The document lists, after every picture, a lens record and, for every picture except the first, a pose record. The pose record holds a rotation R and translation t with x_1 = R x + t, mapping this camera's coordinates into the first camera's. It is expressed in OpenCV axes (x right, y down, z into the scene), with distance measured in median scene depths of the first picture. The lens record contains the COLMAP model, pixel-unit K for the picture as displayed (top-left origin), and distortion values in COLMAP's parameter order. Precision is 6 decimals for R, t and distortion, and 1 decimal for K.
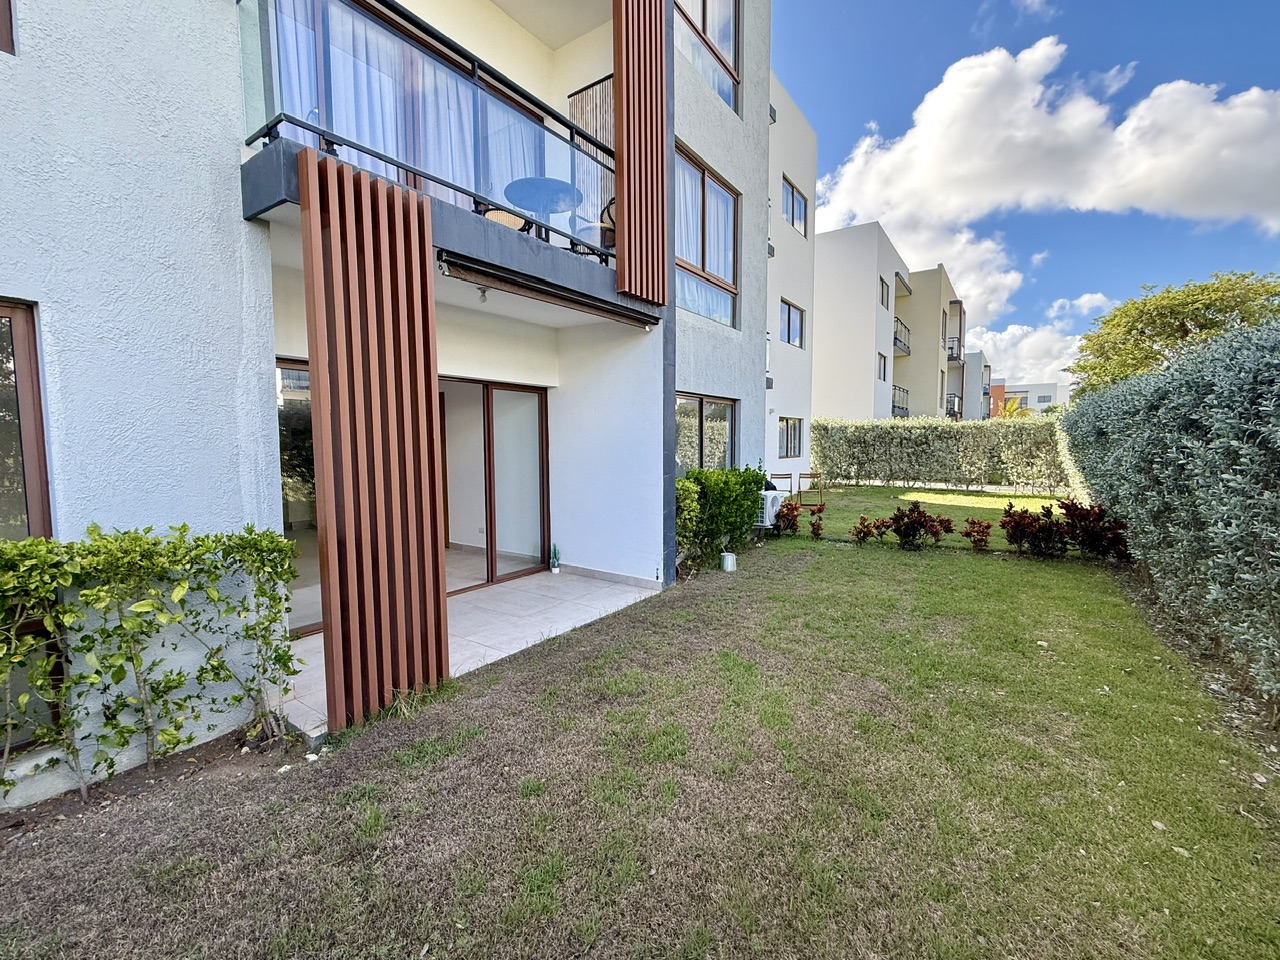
lens RADIAL K [[552.8, 0, 635.1], [0, 552.8, 483.0], [0, 0, 1]] dist [0.000104, -0.000074]
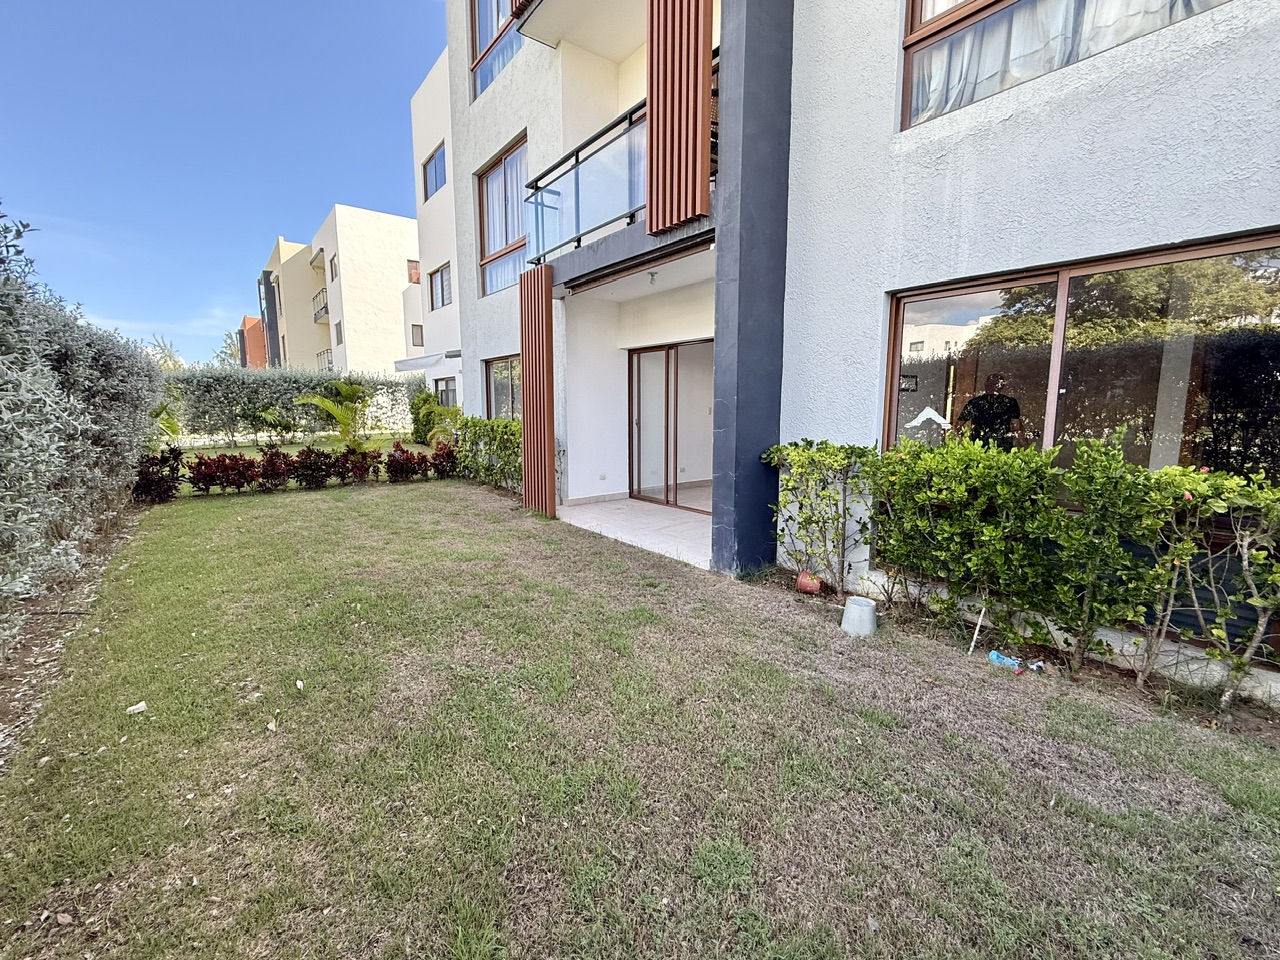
lens RADIAL K [[552.8, 0, 634.4], [0, 552.8, 479.9], [0, 0, 1]] dist [0.000104, -0.000074]
pose [[-0.299195, 0.132867, -0.944896, 1.000384], [-0.073469, 0.984110, 0.161644, -0.071537], [0.951359, 0.117784, -0.284679, 1.325695]]
